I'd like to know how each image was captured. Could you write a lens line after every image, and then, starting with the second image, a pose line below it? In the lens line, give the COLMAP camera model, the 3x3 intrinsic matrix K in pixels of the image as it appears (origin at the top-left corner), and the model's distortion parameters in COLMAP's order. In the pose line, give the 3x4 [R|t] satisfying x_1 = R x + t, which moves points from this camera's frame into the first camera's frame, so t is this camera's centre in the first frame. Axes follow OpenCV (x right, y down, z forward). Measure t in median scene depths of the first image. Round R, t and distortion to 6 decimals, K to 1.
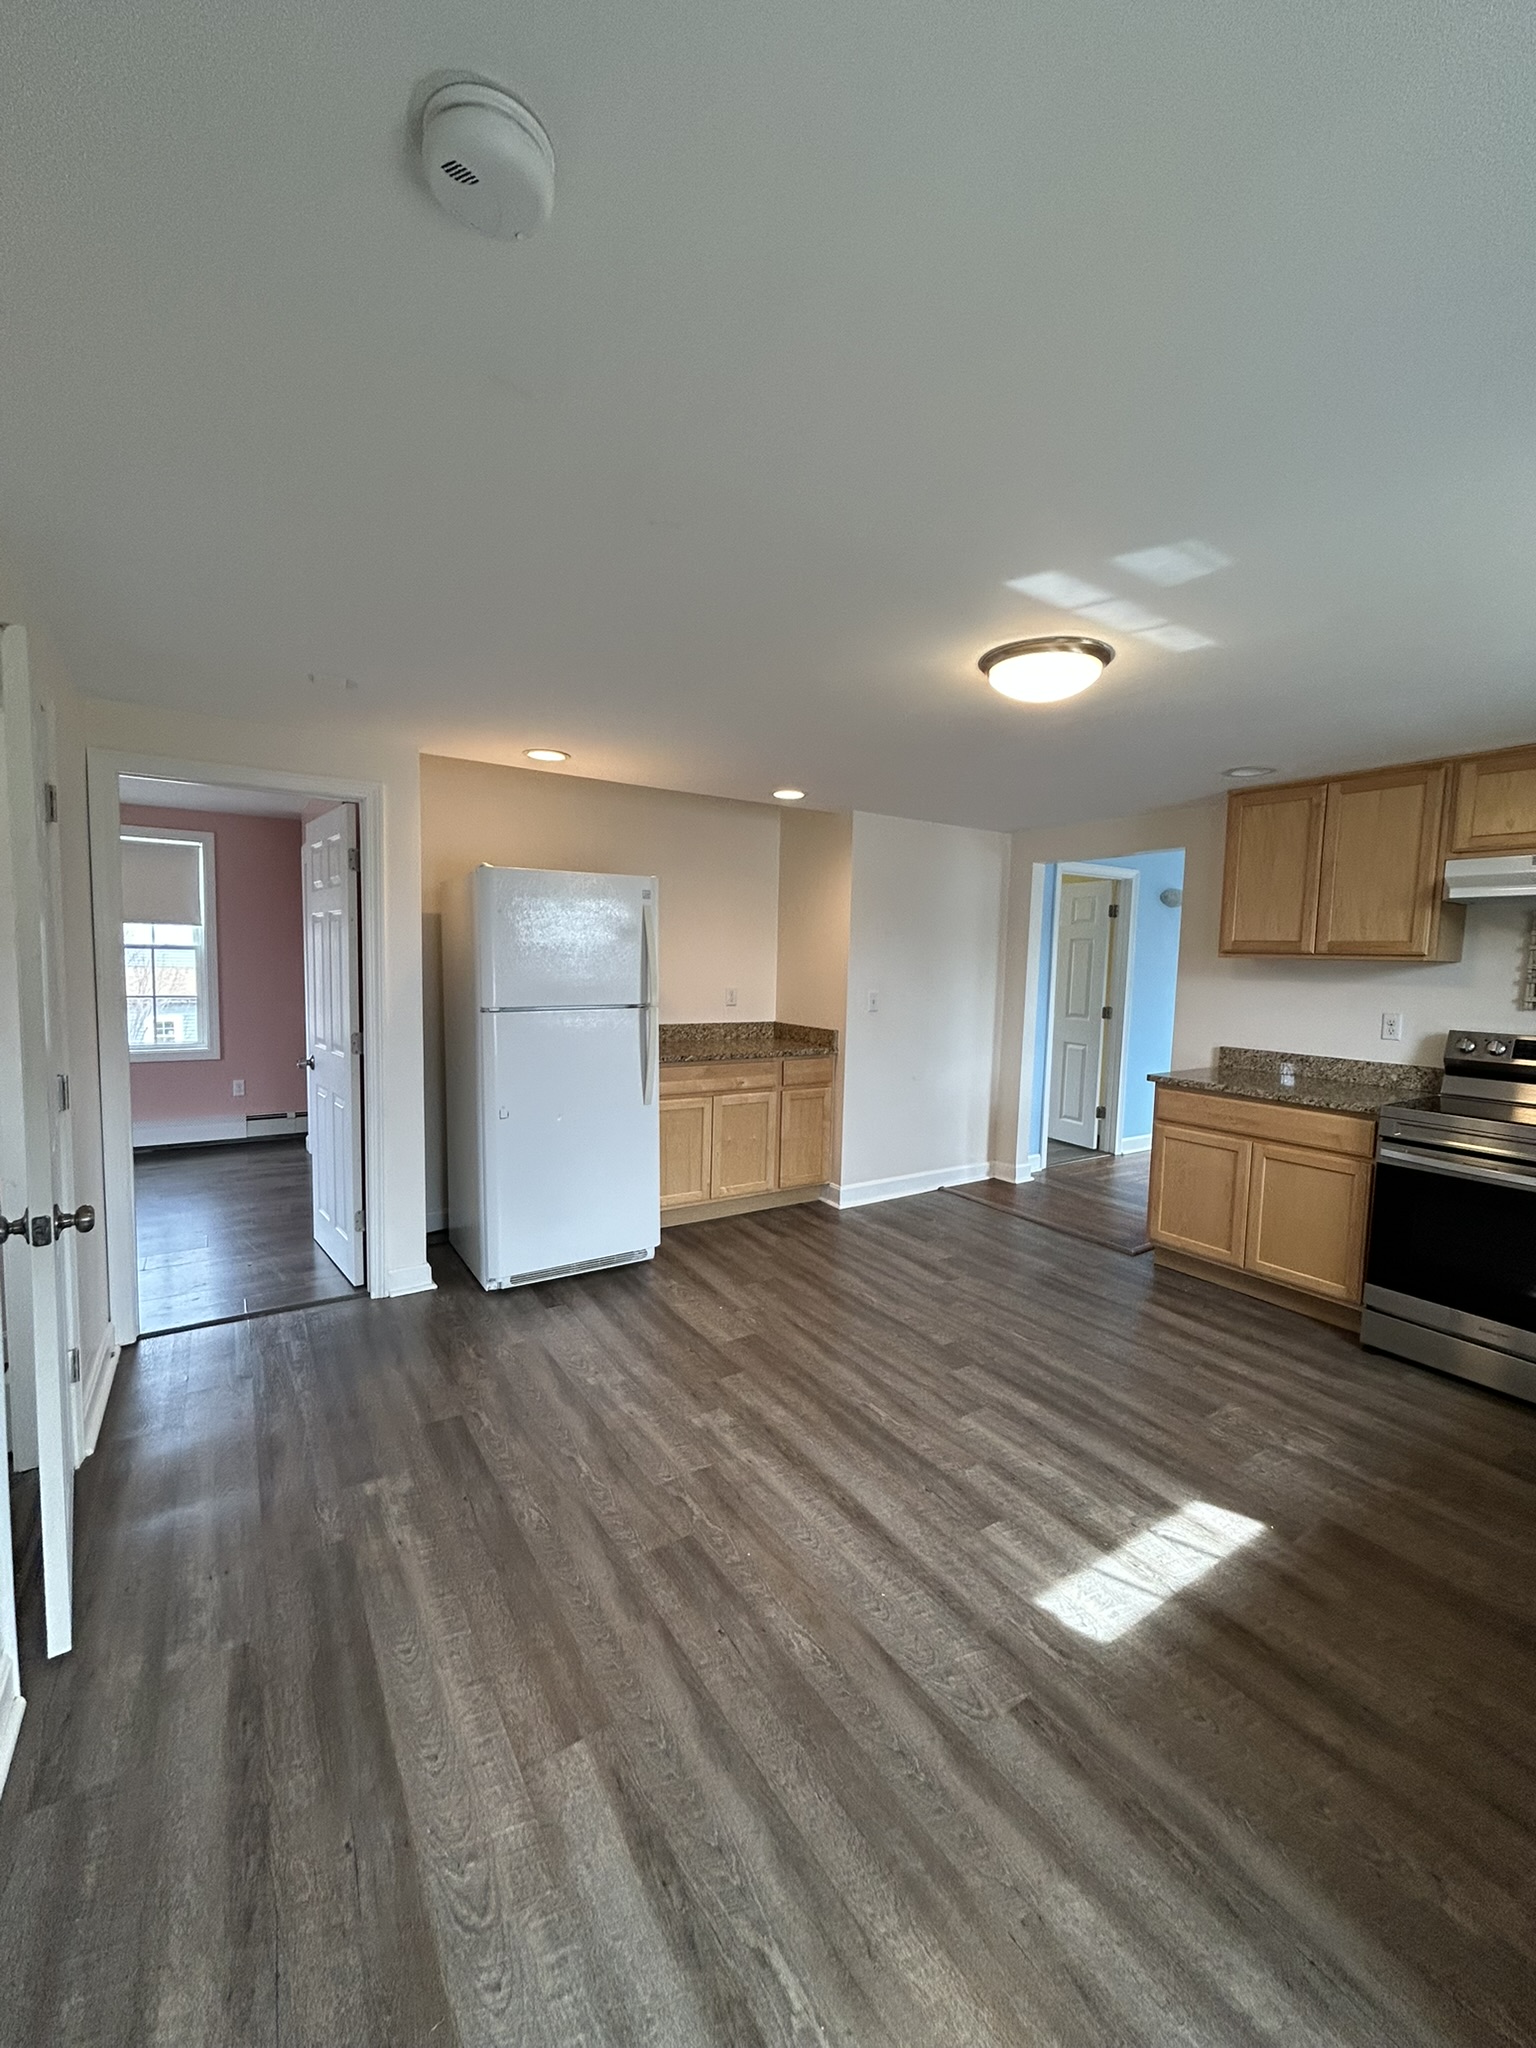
lens RADIAL K [[829.0, 0, 769.8], [0, 829.0, 1027.0], [0, 0, 1]] dist [-0.003636, 0.002137]
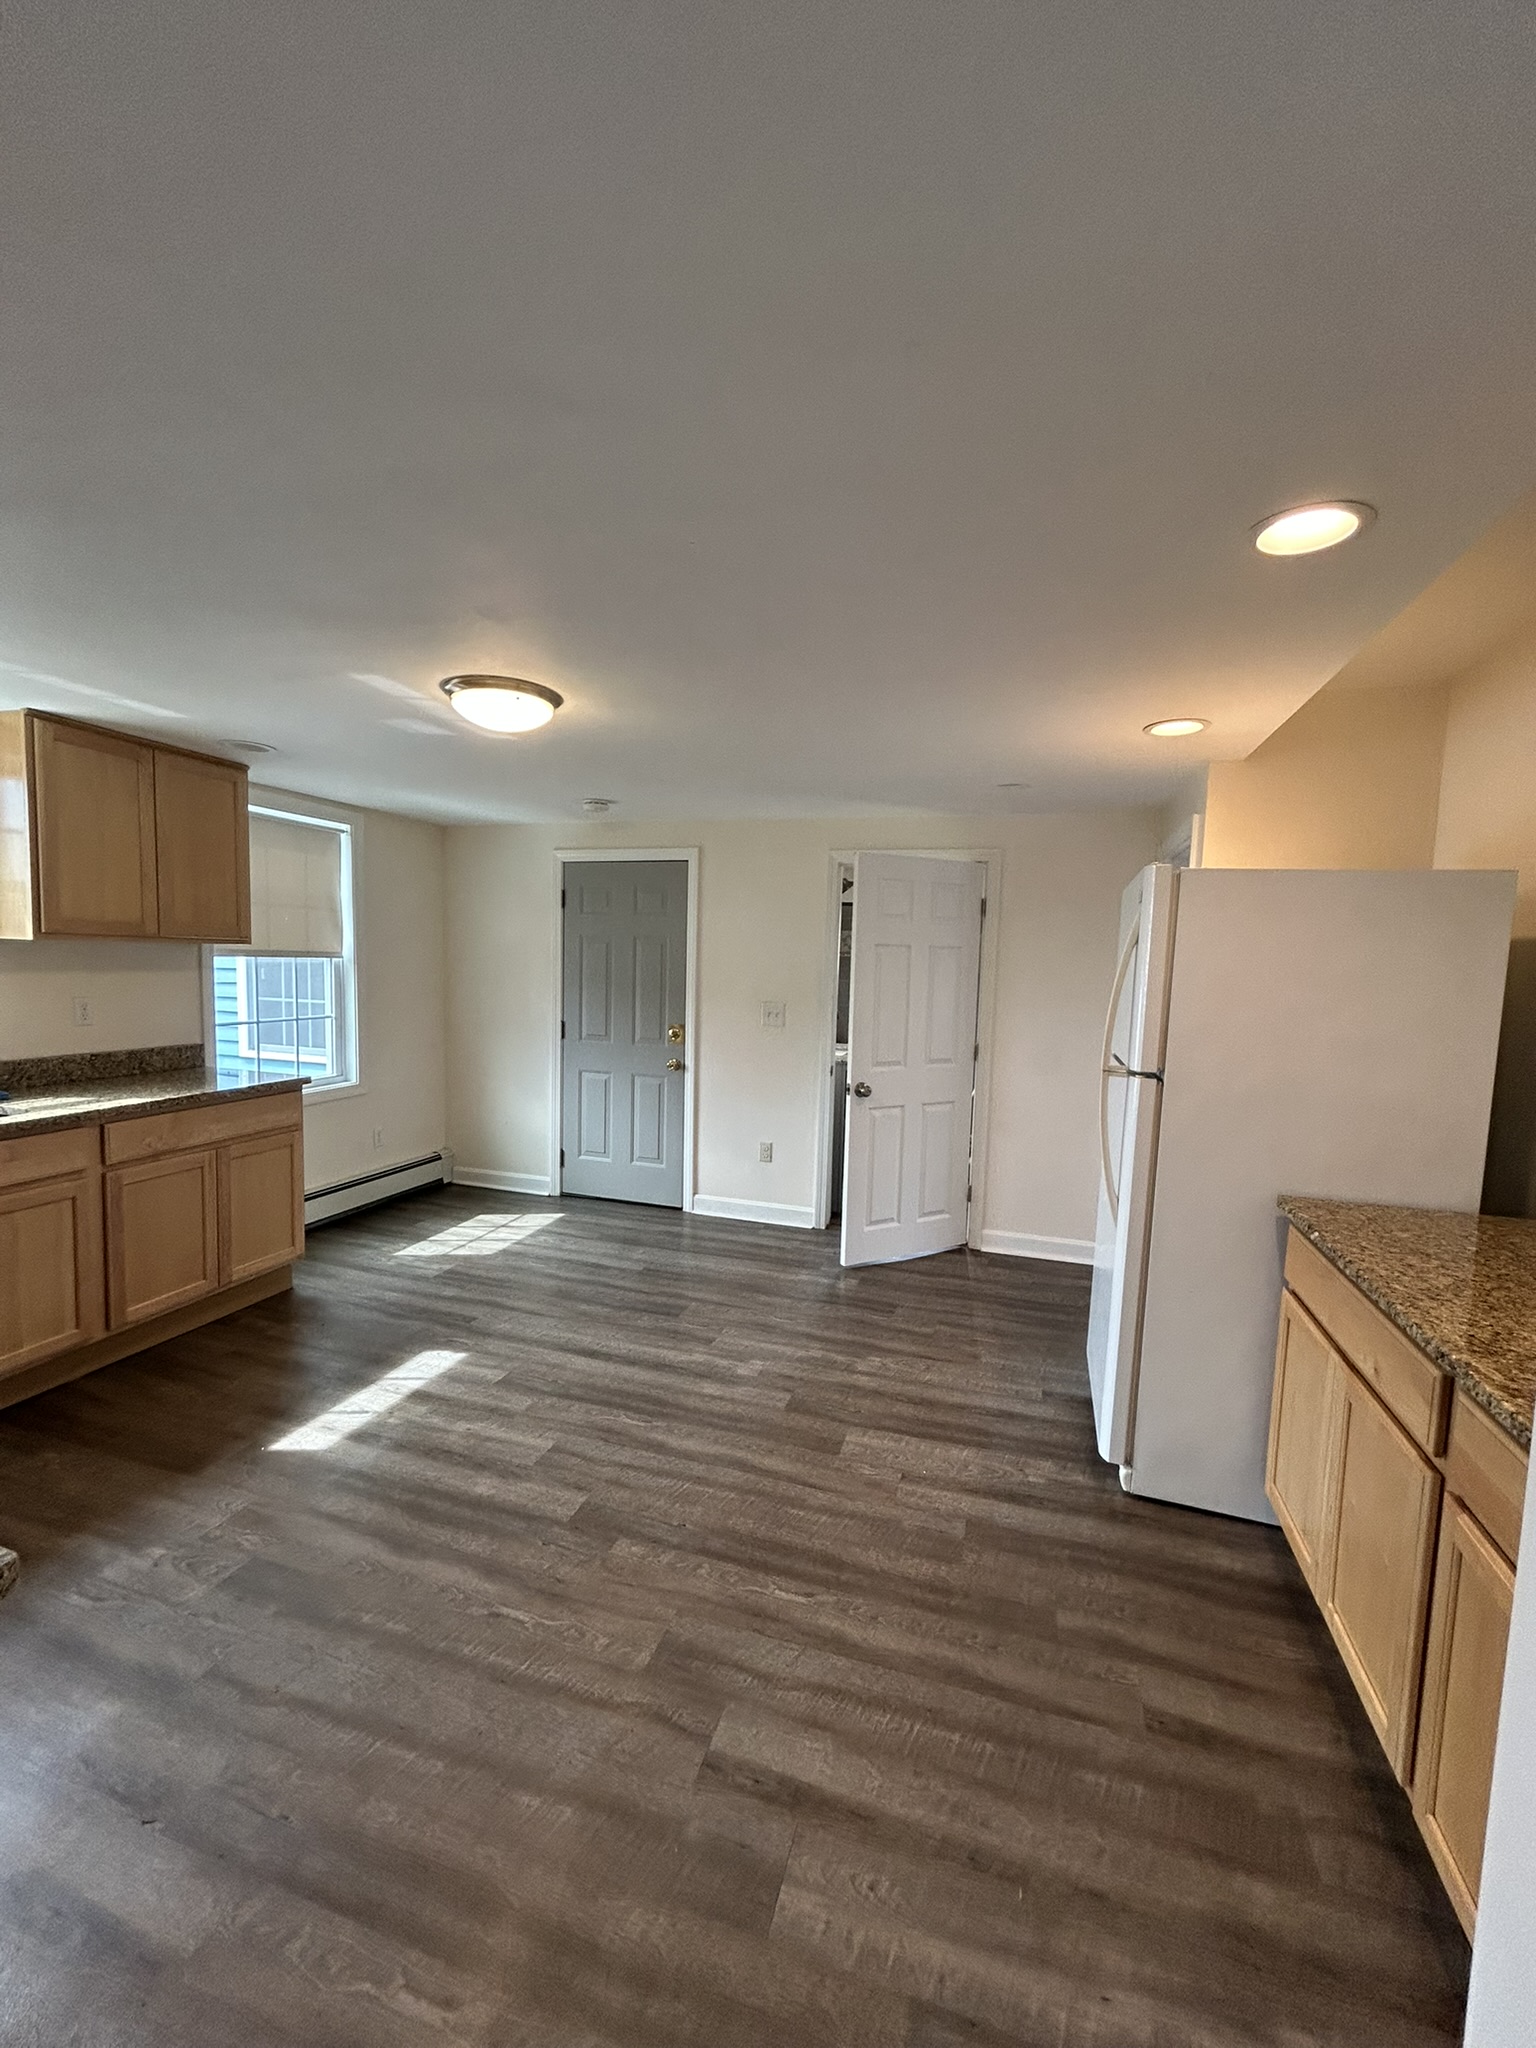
lens RADIAL K [[829.0, 0, 773.9], [0, 829.0, 1023.2], [0, 0, 1]] dist [-0.003636, 0.002137]
pose [[-0.768549, 0.003092, -0.639783, 0.574635], [-0.105642, 0.985649, 0.131668, -0.145127], [0.631009, 0.168782, -0.757193, 1.604107]]
